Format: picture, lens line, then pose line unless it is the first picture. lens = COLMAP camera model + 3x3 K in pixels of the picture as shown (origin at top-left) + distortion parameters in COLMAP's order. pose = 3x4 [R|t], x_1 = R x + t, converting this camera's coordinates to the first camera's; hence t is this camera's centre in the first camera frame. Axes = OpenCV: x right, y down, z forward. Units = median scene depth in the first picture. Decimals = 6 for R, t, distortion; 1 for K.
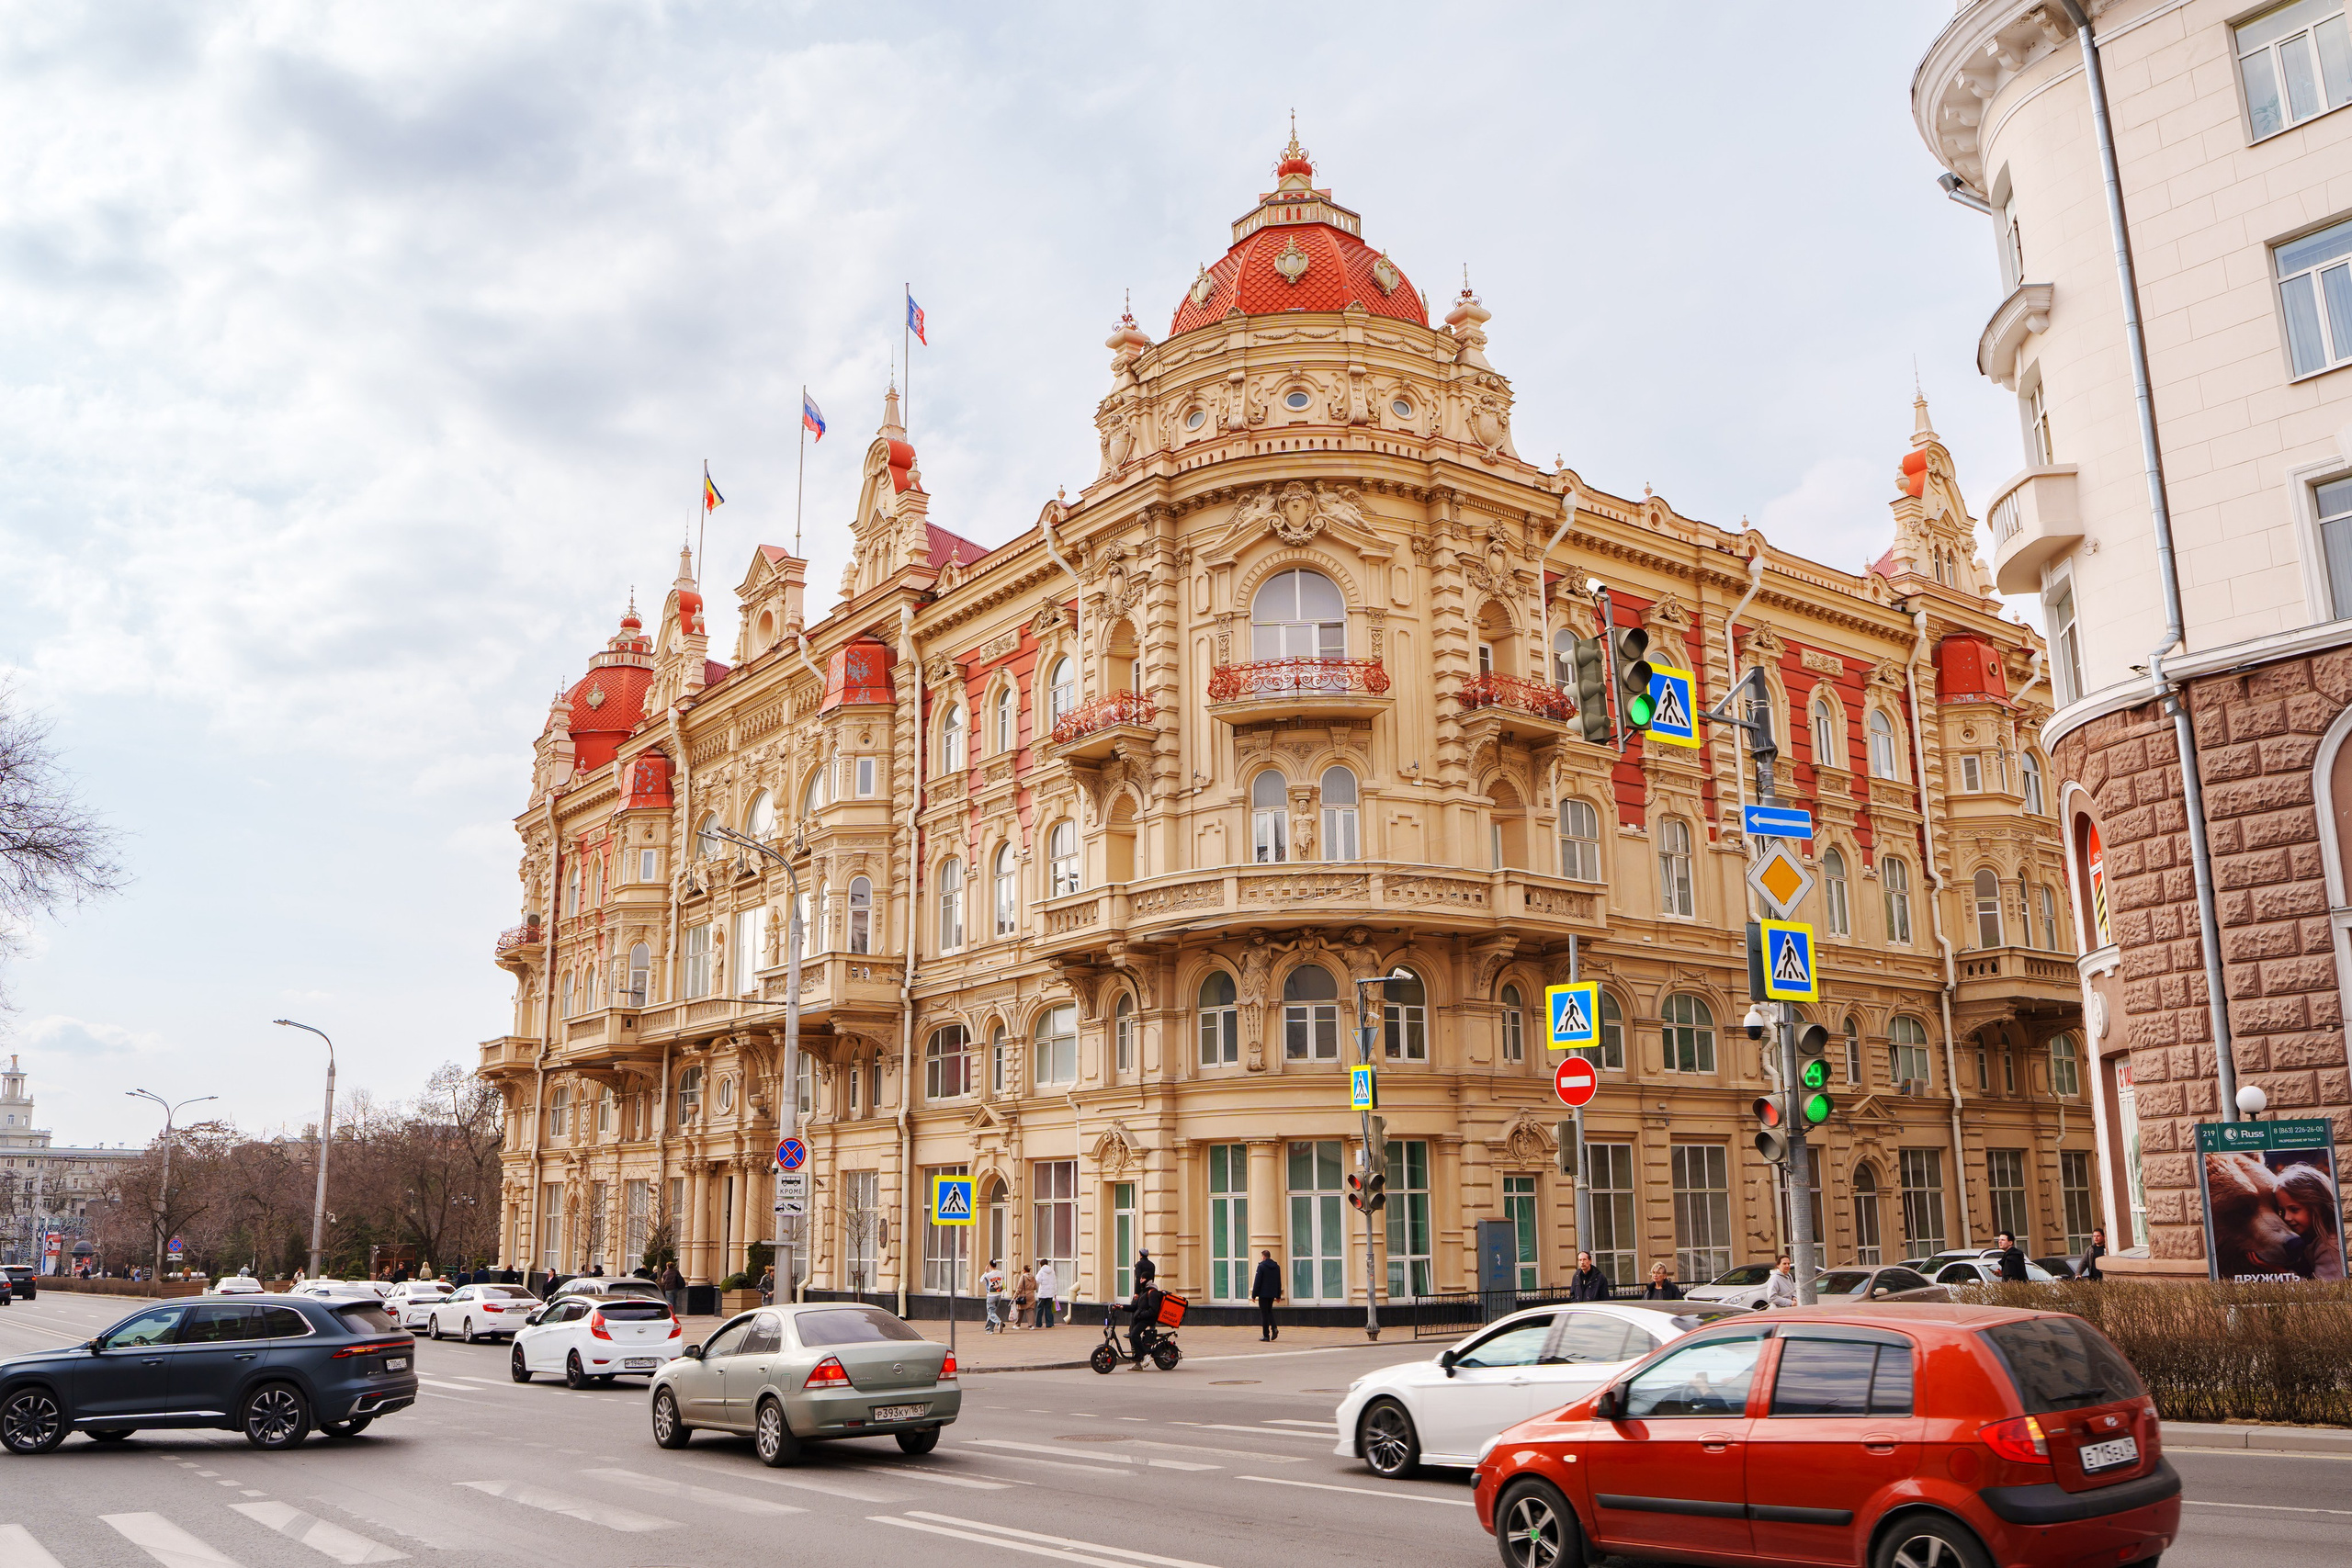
lens RADIAL K [[1904.1, 0, 1191.5], [0, 1904.1, 784.5], [0, 0, 1]] dist [-0.041030, -0.002678]
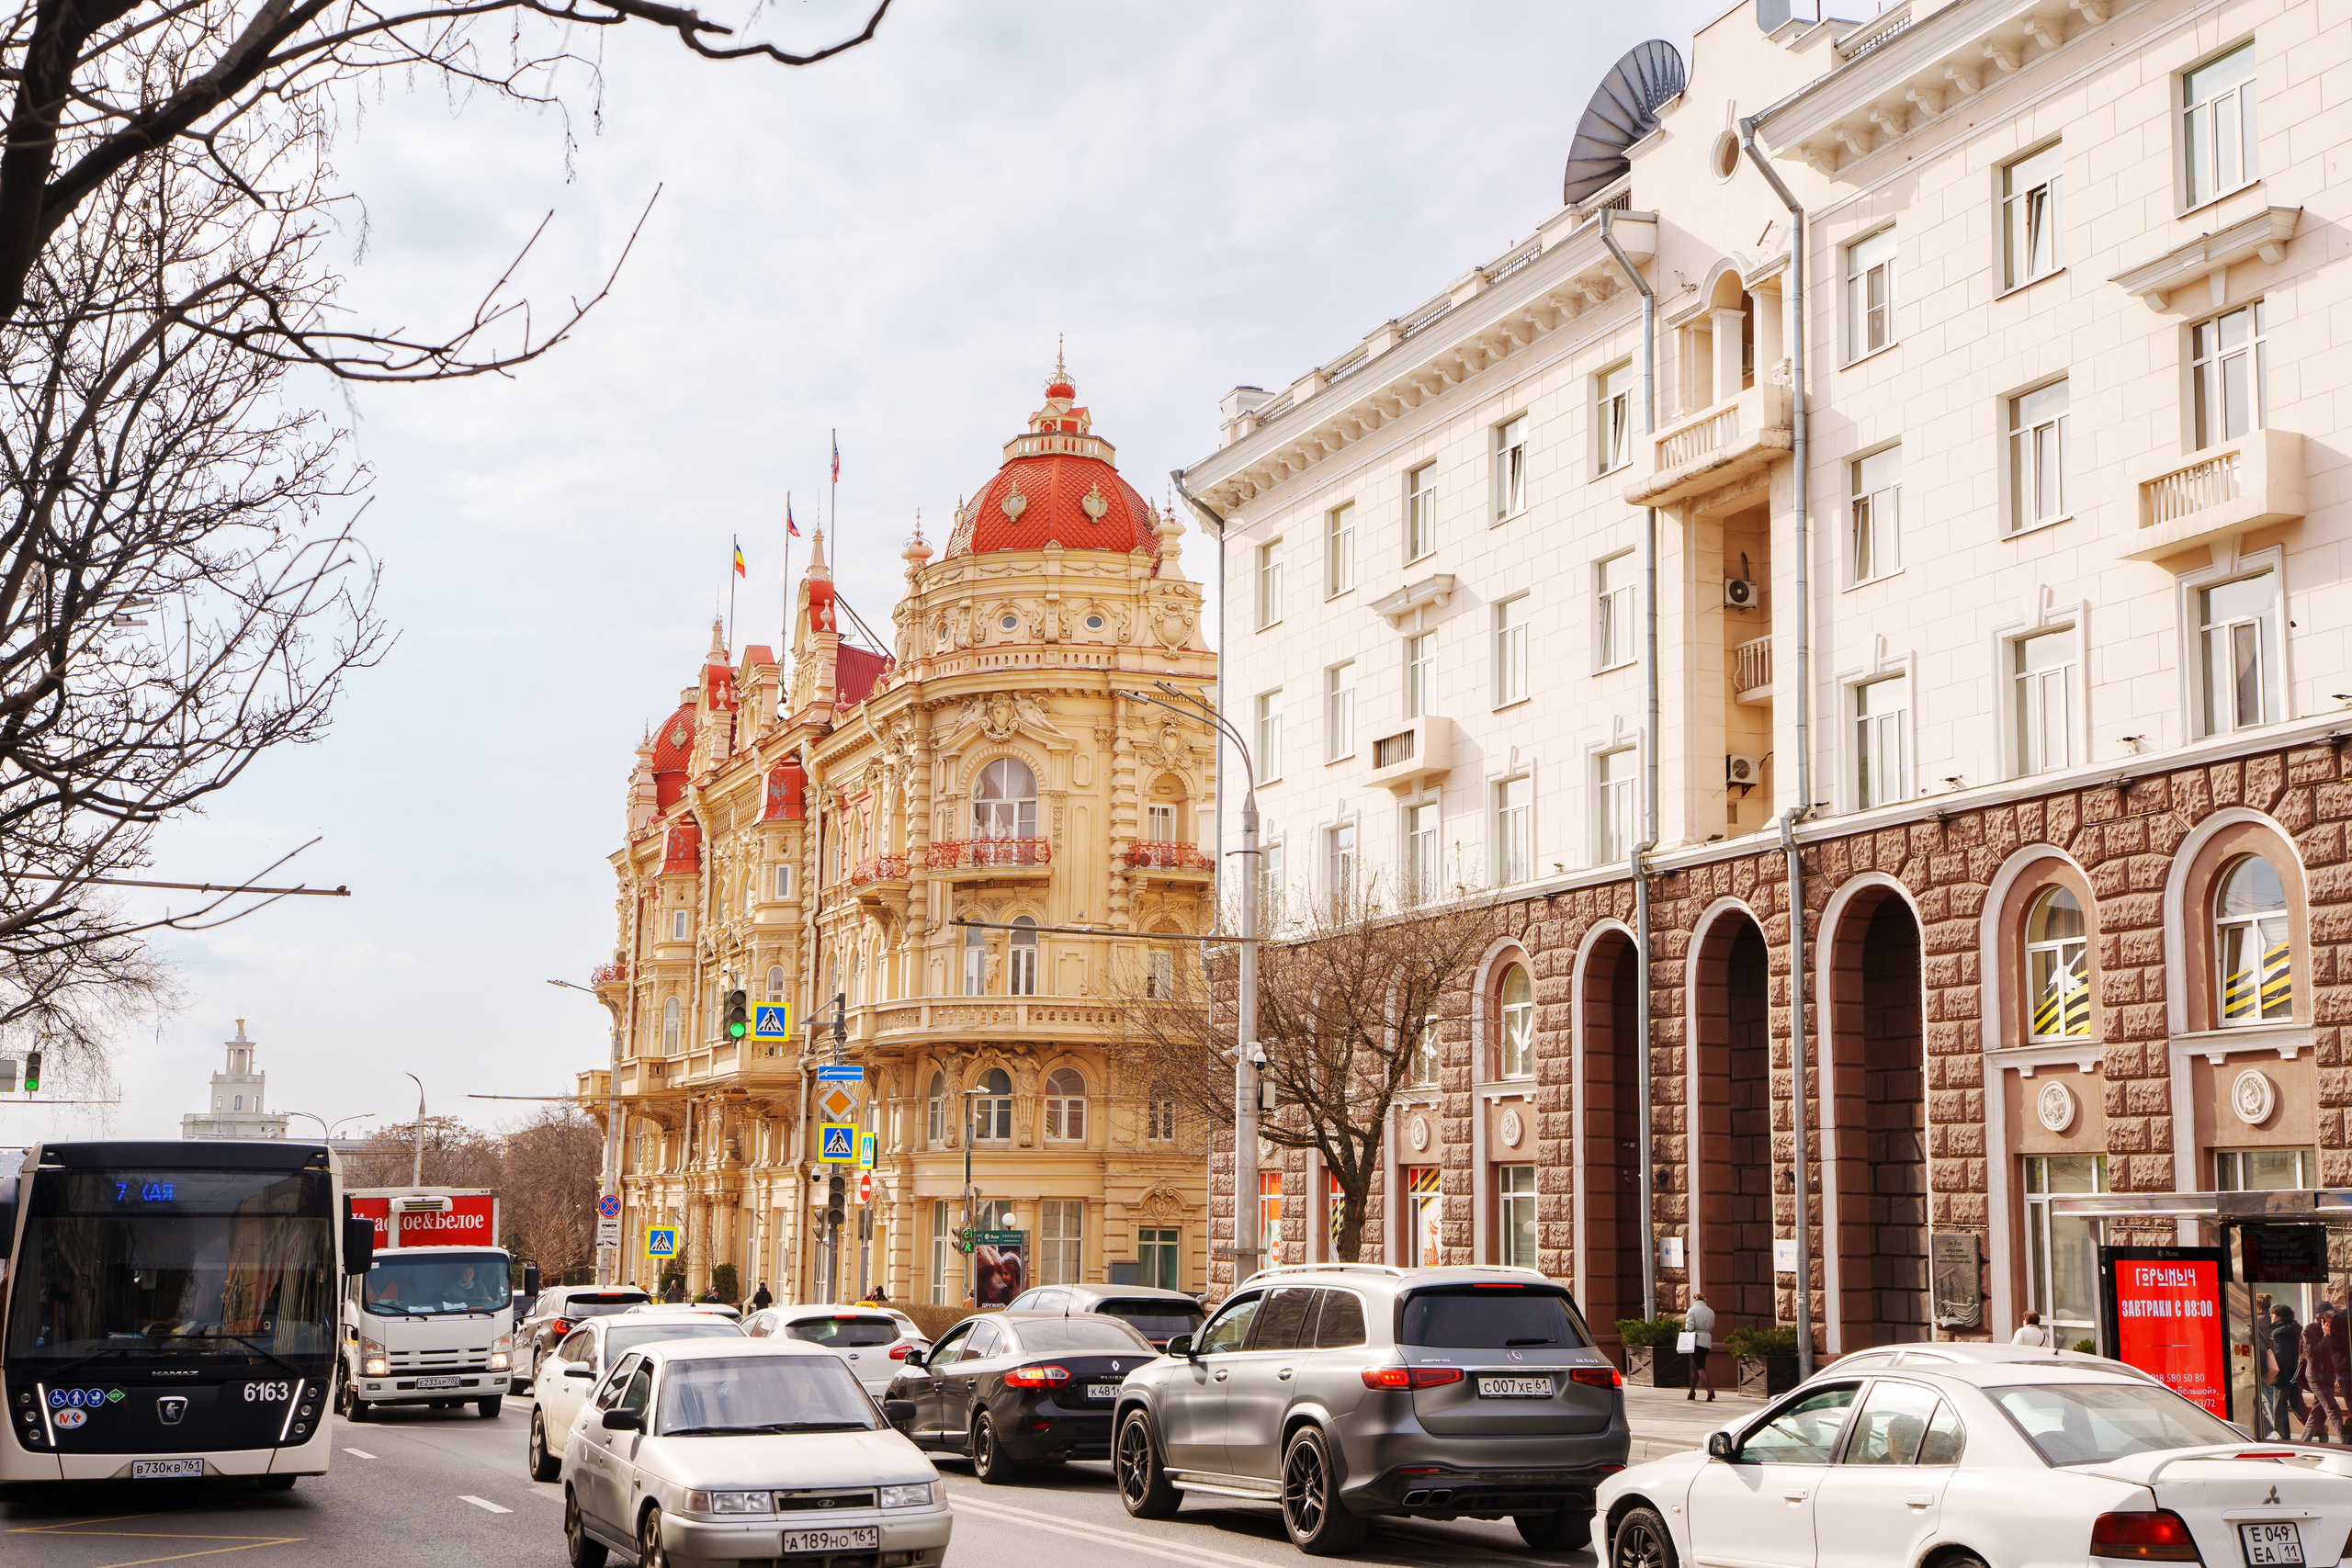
lens RADIAL K [[2959.9, 0, 1161.5], [0, 2959.9, 777.8], [0, 0, 1]] dist [0.220714, -0.412945]
pose [[0.962718, -0.014495, -0.270118, 0.634766], [0.034032, 0.997120, 0.067783, -0.211107], [0.268357, -0.074448, 0.960438, -0.821164]]
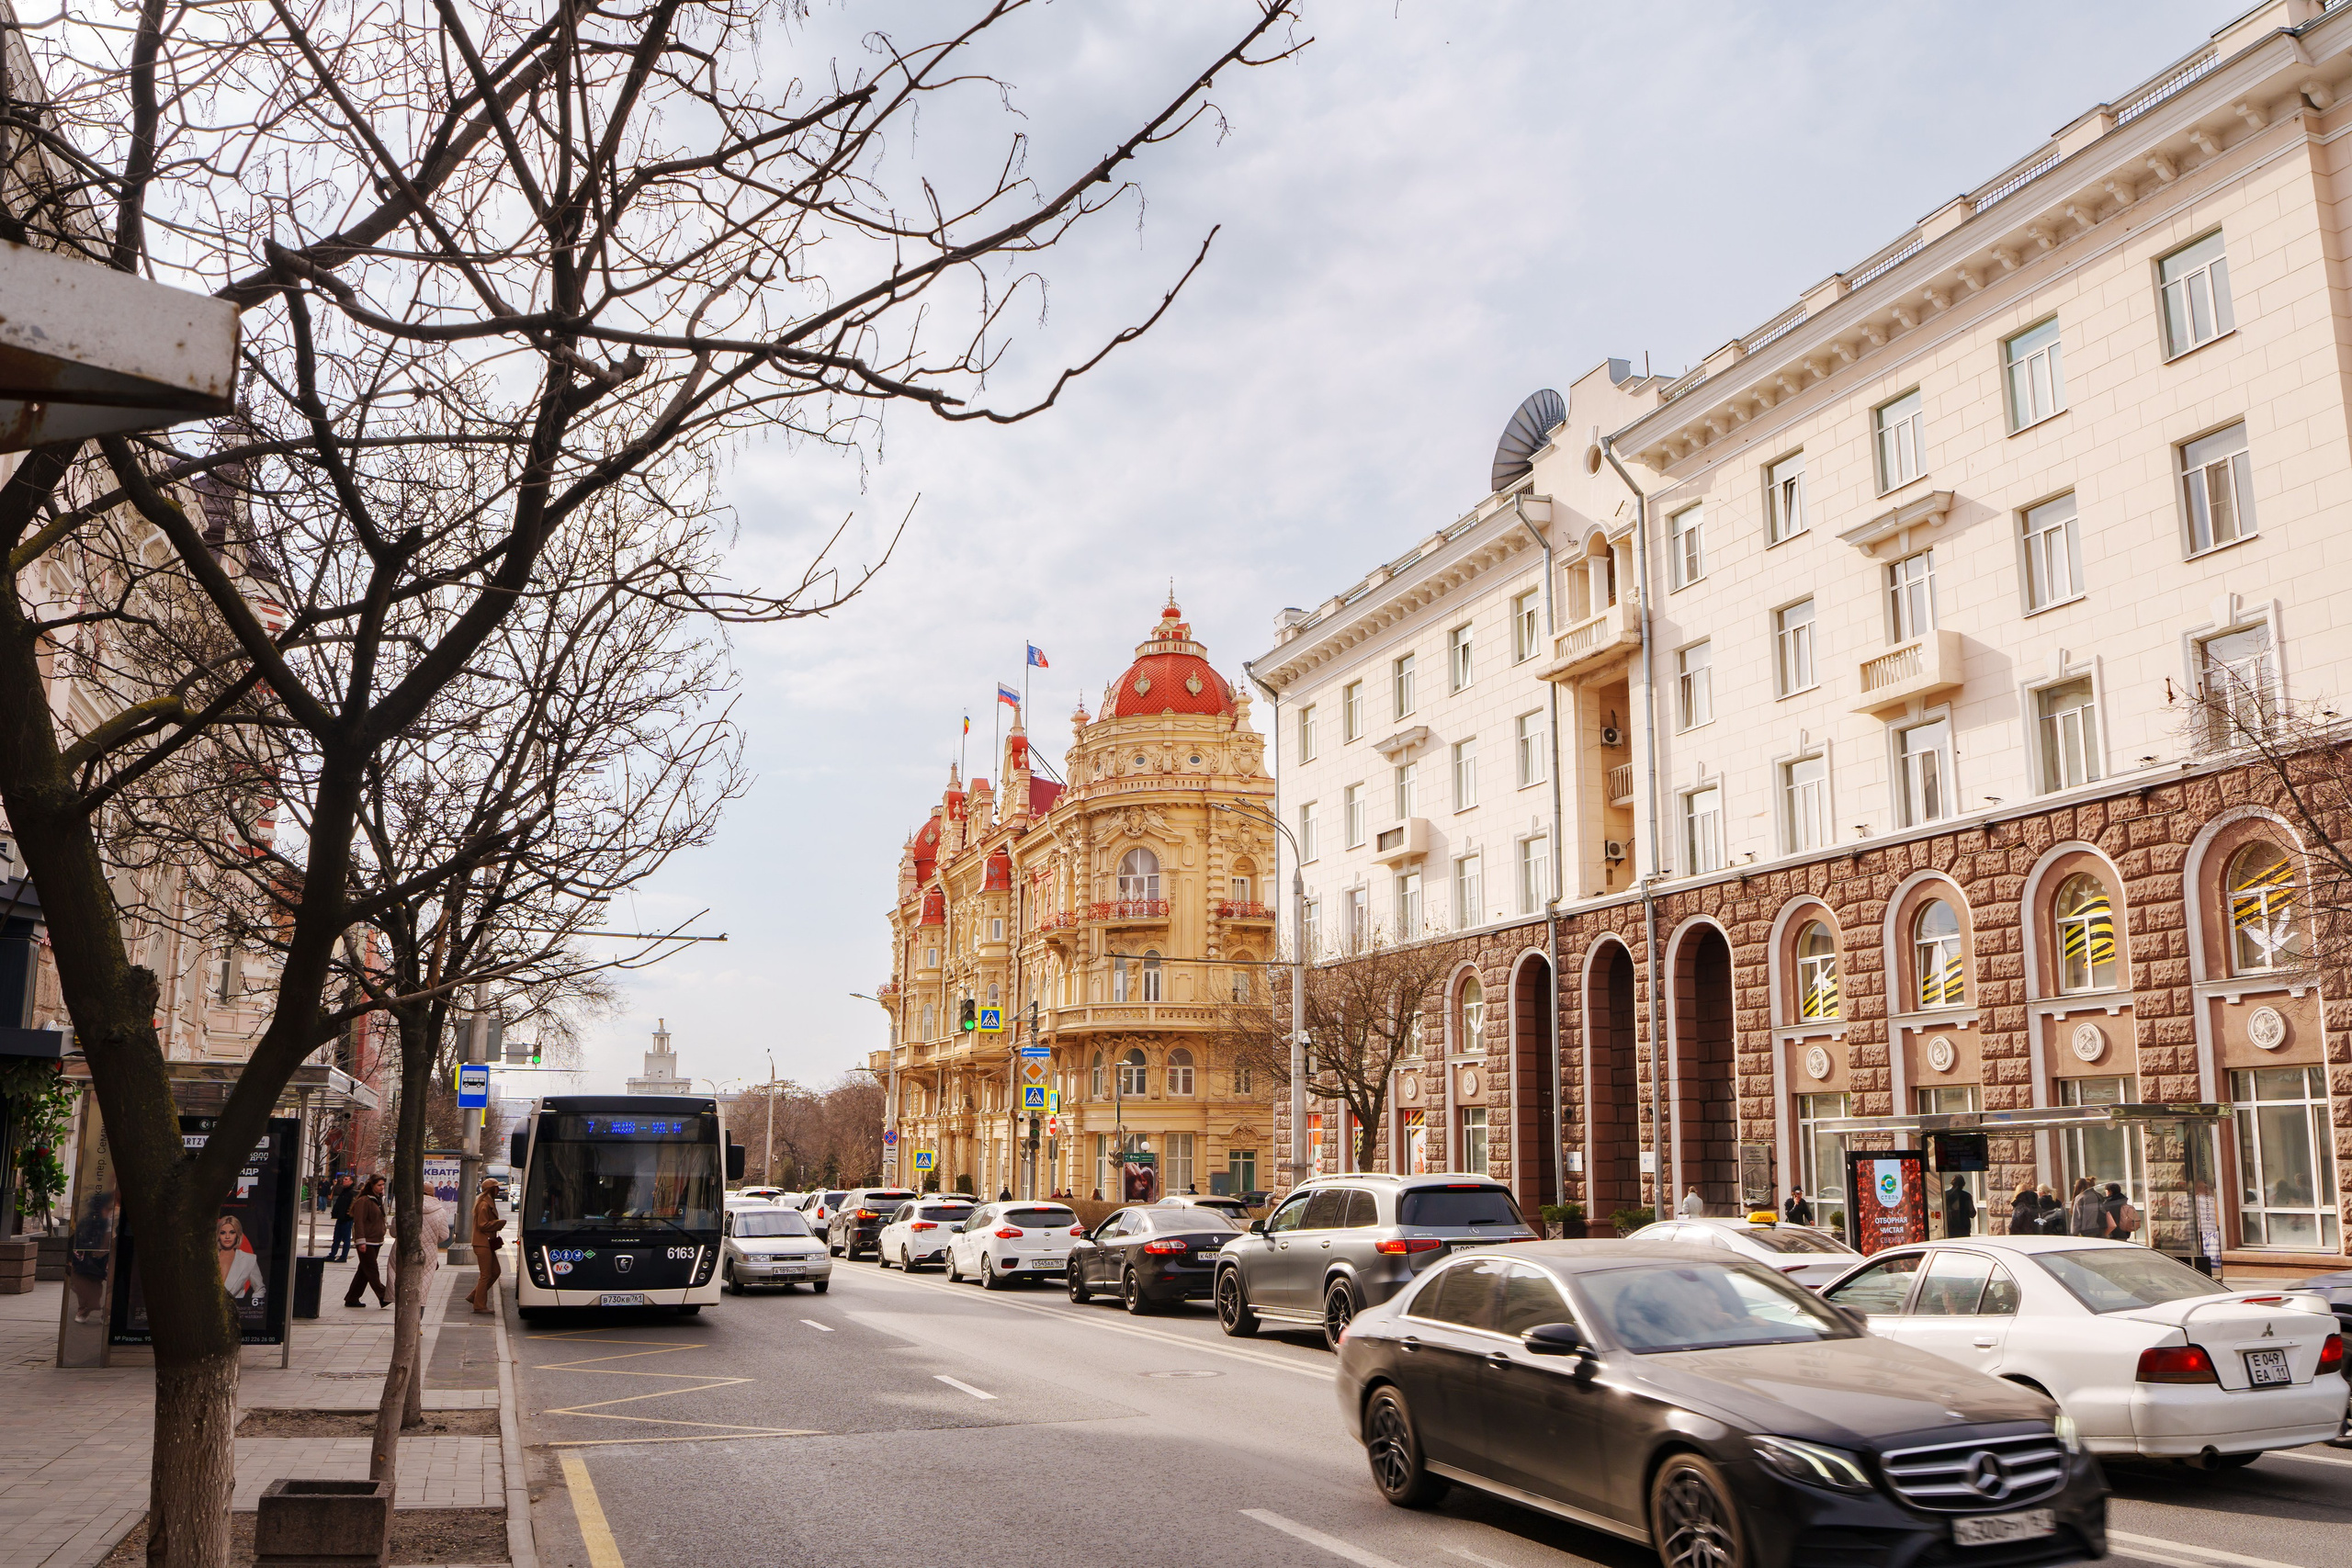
lens RADIAL K [[1904.1, 0, 1191.5], [0, 1904.1, 784.5], [0, 0, 1]] dist [-0.041030, -0.002678]
pose [[0.955638, -0.038984, -0.291953, 0.631426], [0.049152, 0.998411, 0.027571, -0.211328], [0.290414, -0.040698, 0.956035, -0.816235]]
